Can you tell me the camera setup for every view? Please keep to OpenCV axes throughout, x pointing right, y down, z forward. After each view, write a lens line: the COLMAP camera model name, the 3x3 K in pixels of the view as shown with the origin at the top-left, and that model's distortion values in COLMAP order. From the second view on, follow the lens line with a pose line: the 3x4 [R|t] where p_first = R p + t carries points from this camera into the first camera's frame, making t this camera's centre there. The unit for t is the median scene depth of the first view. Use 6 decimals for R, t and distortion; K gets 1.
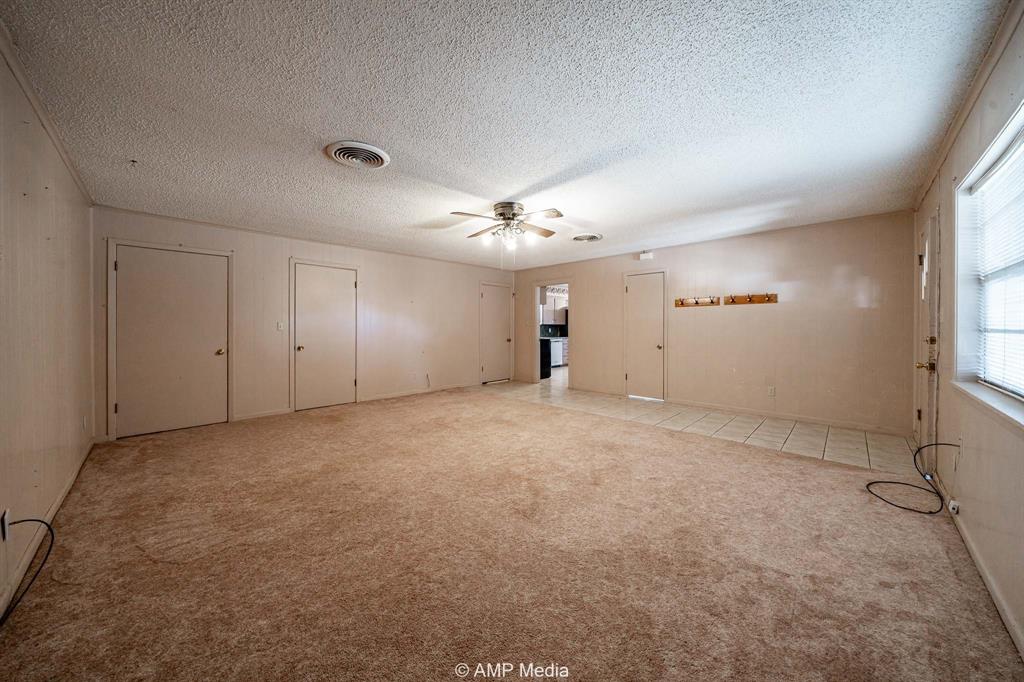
lens RADIAL K [[349.5, 0, 509.6], [0, 349.5, 327.3], [0, 0, 1]] dist [-0.000979, 0.000006]
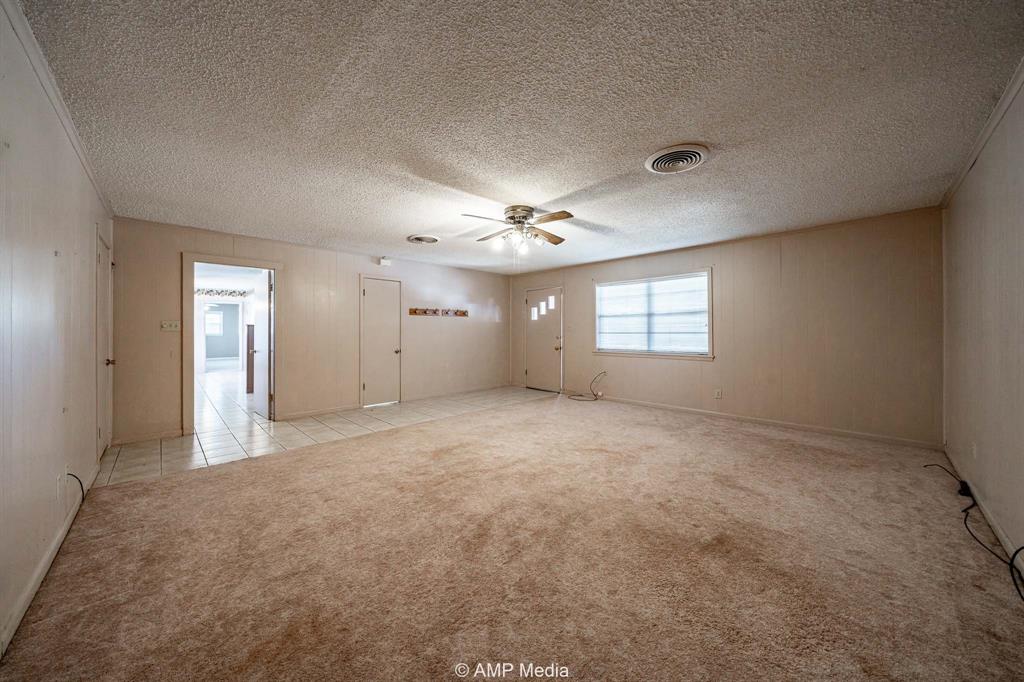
lens RADIAL K [[349.5, 0, 509.6], [0, 349.5, 327.3], [0, 0, 1]] dist [-0.000979, 0.000006]
pose [[0.024932, 0.014964, 0.999577, -0.777459], [0.005489, 0.999871, -0.015105, 0.001462], [-0.999674, 0.005864, 0.024847, 0.788745]]
